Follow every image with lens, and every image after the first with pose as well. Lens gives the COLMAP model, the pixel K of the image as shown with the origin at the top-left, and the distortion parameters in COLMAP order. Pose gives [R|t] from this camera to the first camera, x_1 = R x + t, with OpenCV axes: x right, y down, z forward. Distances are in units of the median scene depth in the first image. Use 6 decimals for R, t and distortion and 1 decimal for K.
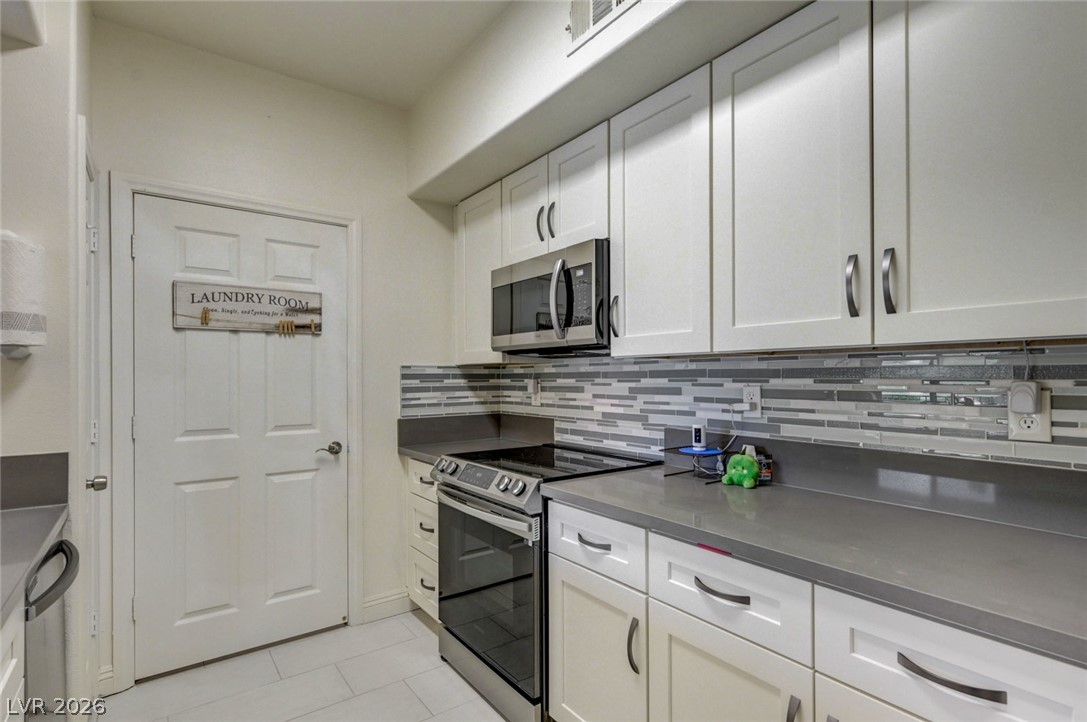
lens RADIAL K [[528.7, 0, 546.2], [0, 528.7, 374.7], [0, 0, 1]] dist [0.000775, 0.000450]
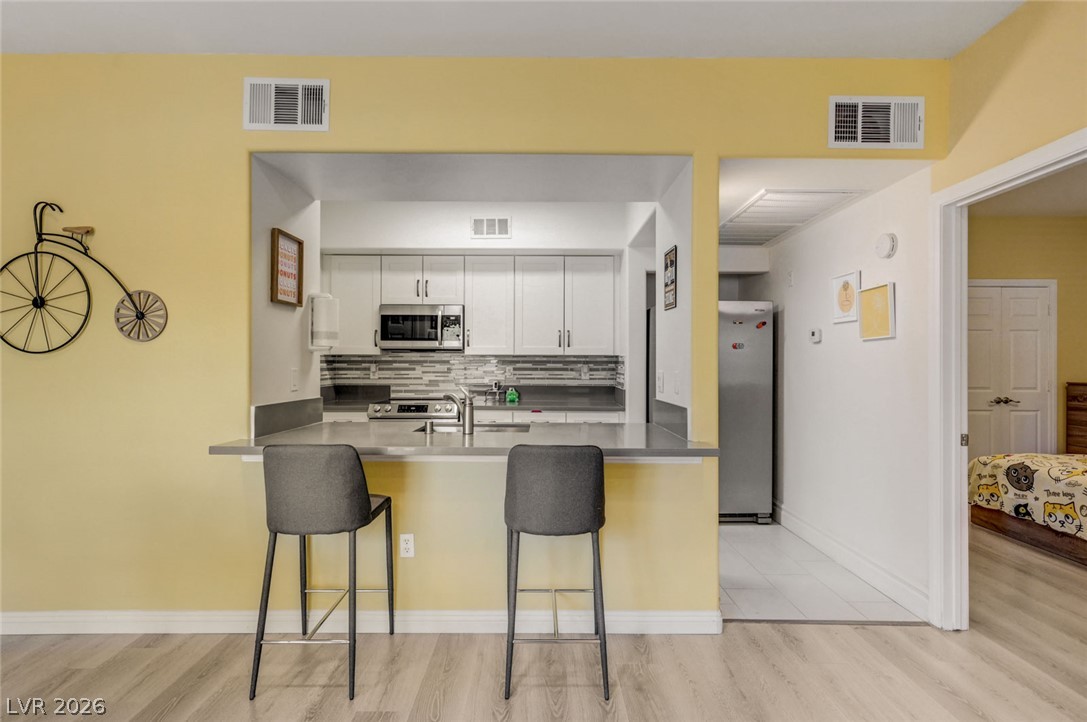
lens RADIAL K [[544.0, 0, 543.5], [0, 544.0, 361.0], [0, 0, 1]] dist [0.000279, 0.000239]
pose [[0.595461, 0.010173, 0.803320, -1.413160], [-0.008402, 0.999944, -0.006434, 0.007656], [-0.803340, -0.002919, 0.595513, -0.653622]]
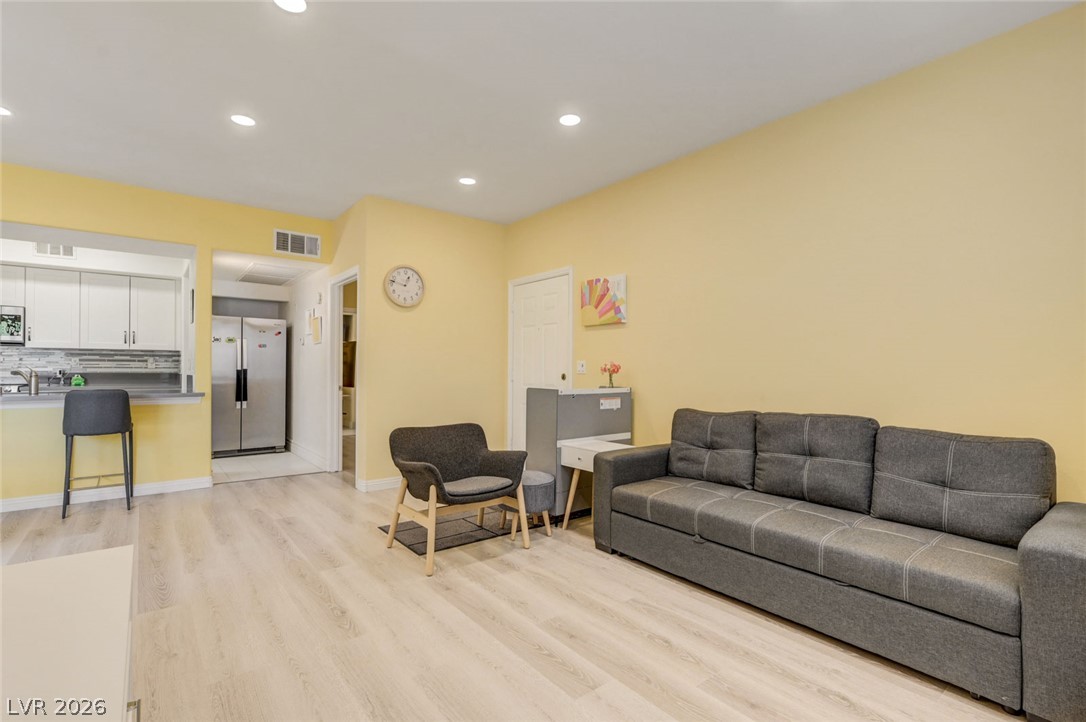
lens RADIAL K [[502.9, 0, 544.8], [0, 502.9, 367.7], [0, 0, 1]] dist [-0.001769, -0.000962]
pose [[-0.034982, 0.006117, 0.999369, -2.384558], [-0.007544, 0.999951, -0.006385, 0.066475], [-0.999359, -0.007763, -0.034934, -1.552204]]
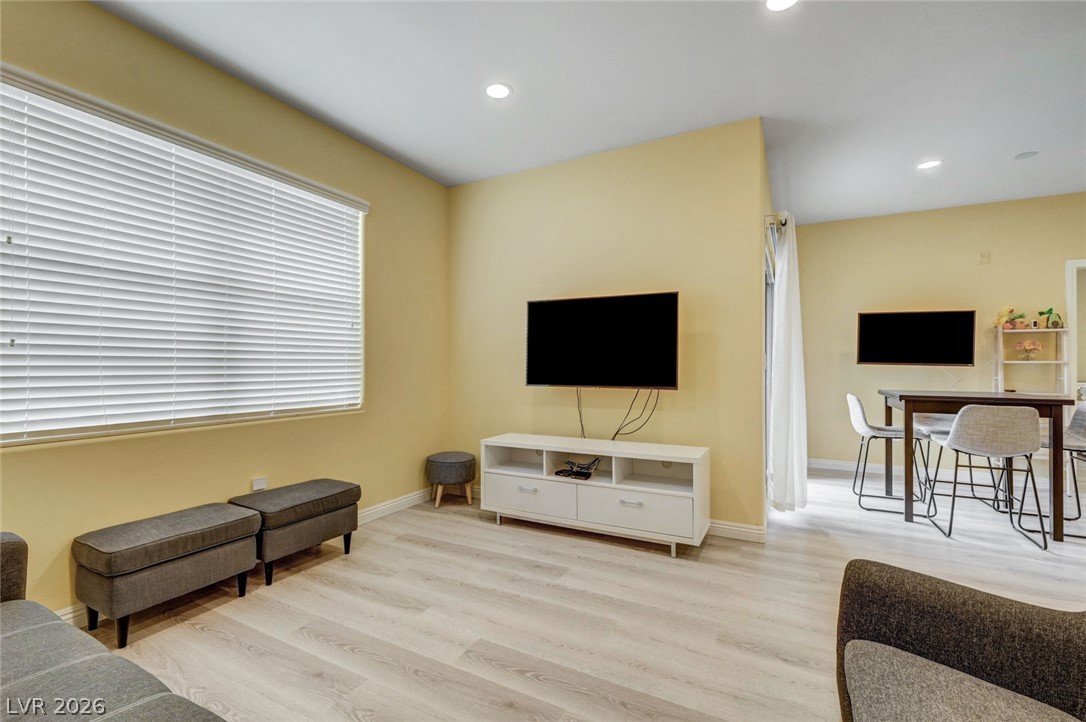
lens RADIAL K [[471.2, 0, 543.0], [0, 471.2, 361.0], [0, 0, 1]] dist [0.001561, -0.000055]
pose [[0.429993, 0.003422, -0.902826, -0.853789], [-0.005719, 0.999983, 0.001067, 0.057976], [0.902814, 0.004704, 0.430005, -1.885557]]
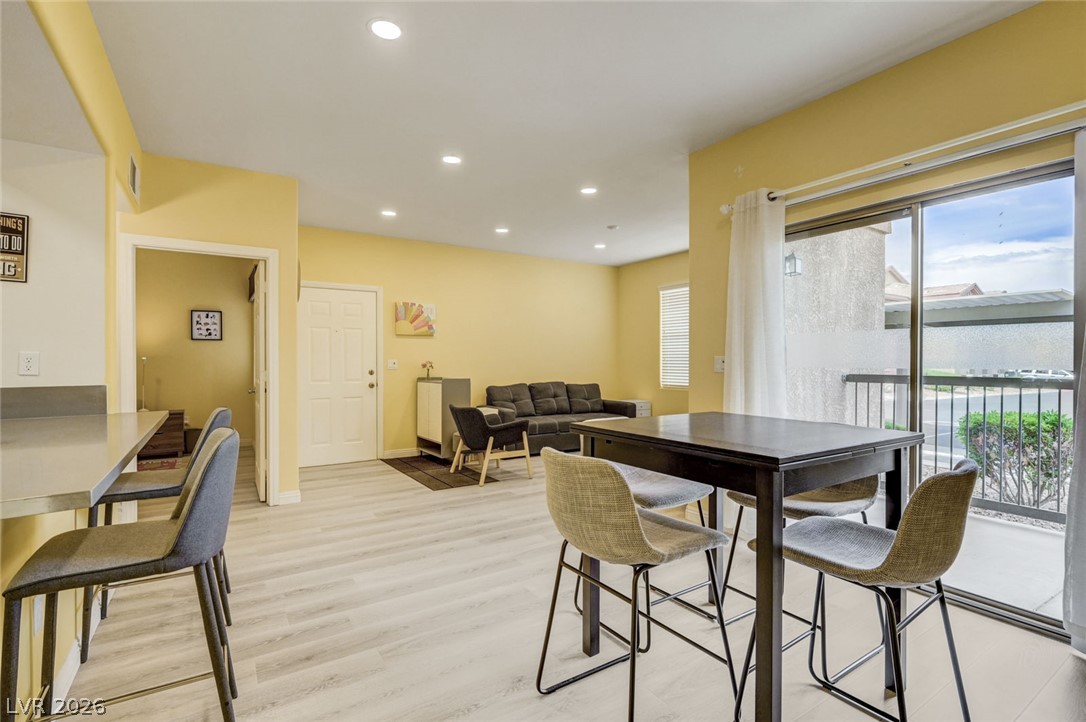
lens RADIAL K [[506.3, 0, 543.0], [0, 506.3, 361.0], [0, 0, 1]] dist [0.002587, 0.000520]
pose [[-0.997966, 0.007043, 0.063352, -1.395718], [0.006686, 0.999961, -0.005855, 0.053726], [-0.063391, -0.005420, -0.997974, 0.834972]]
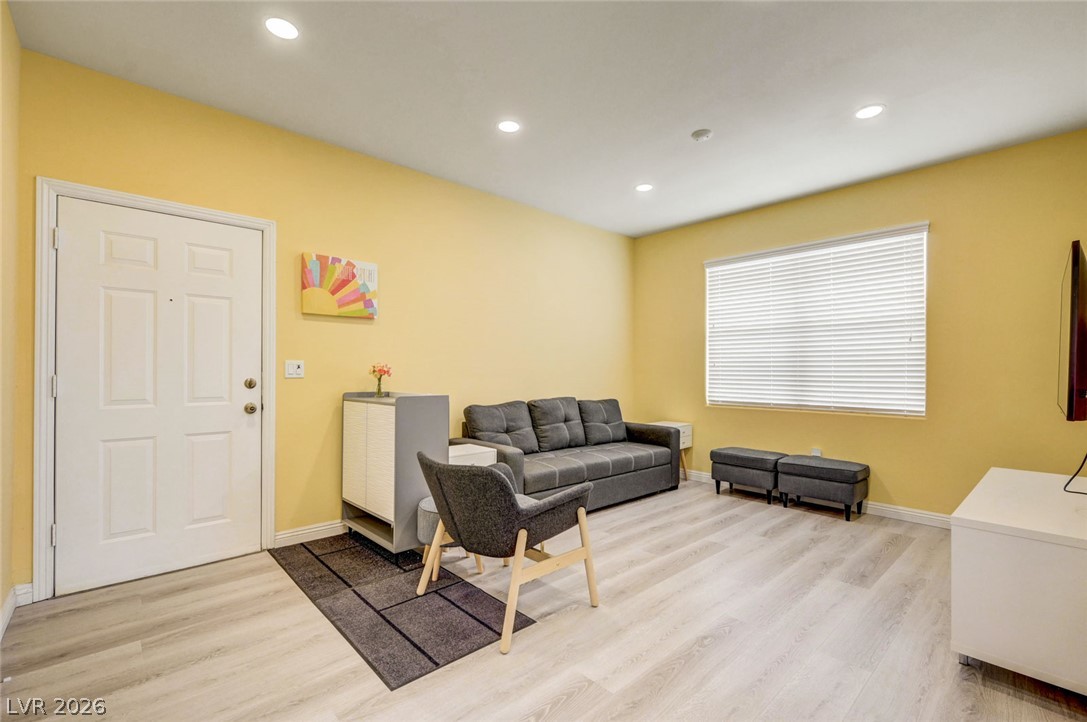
lens RADIAL K [[476.2, 0, 545.6], [0, 476.2, 367.1], [0, 0, 1]] dist [-0.000073, 0.000155]
pose [[-0.994483, 0.000900, -0.104896, -1.000671], [0.002144, 0.999929, -0.011755, 0.063662], [0.104878, -0.011915, -0.994414, -0.358441]]
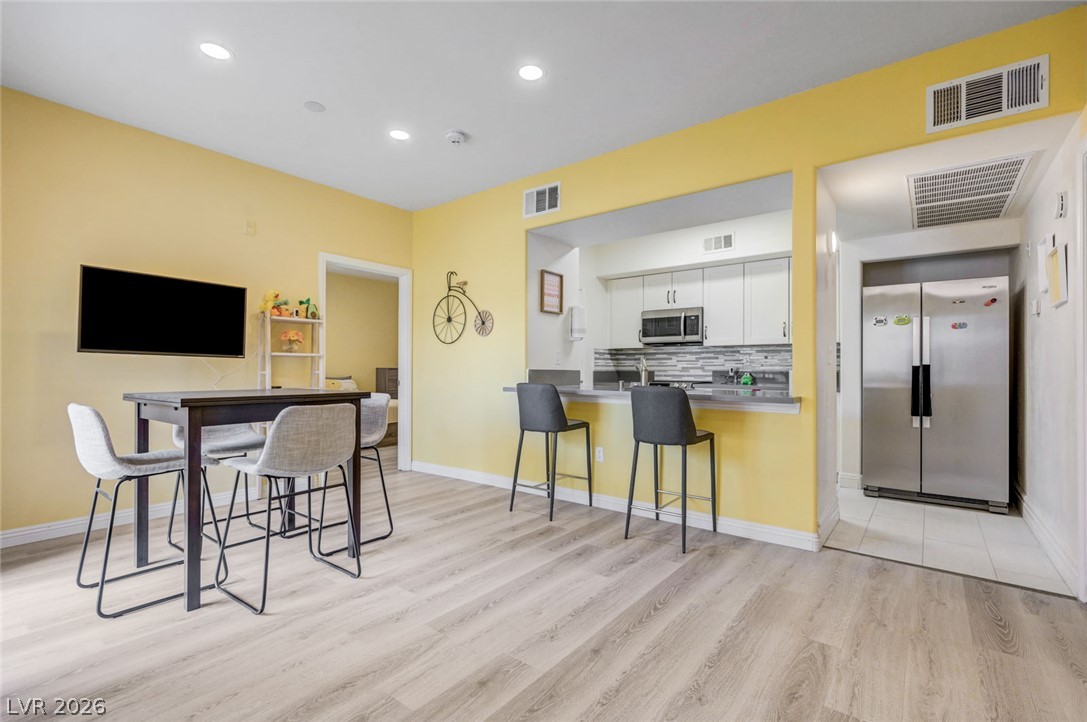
lens RADIAL K [[492.2, 0, 542.7], [0, 492.2, 365.5], [0, 0, 1]] dist [0.000007, -0.000030]
pose [[0.965397, 0.012203, 0.260499, -1.297526], [-0.010137, 0.999906, -0.009272, 0.099596], [-0.260588, 0.006311, 0.965430, -1.291822]]
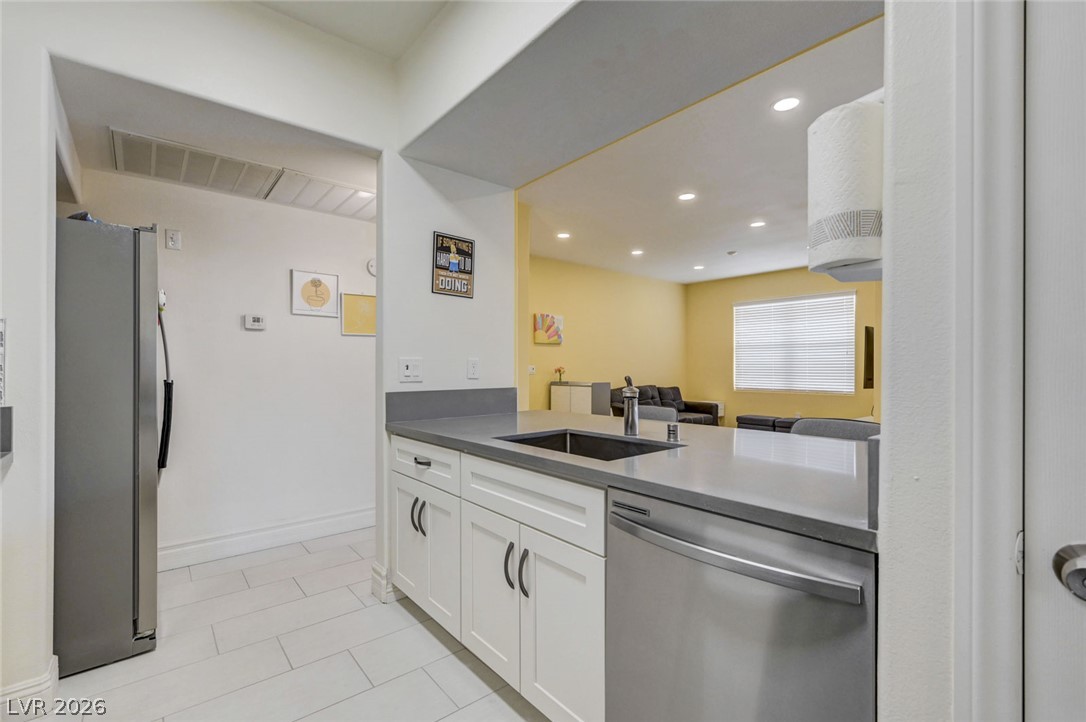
lens RADIAL K [[475.7, 0, 545.1], [0, 475.7, 367.1], [0, 0, 1]] dist [-0.000073, 0.000155]
pose [[-0.998289, 0.004444, -0.058302, -0.357275], [0.004691, 0.999981, -0.004099, 0.046986], [0.058283, -0.004365, -0.998291, 0.995991]]
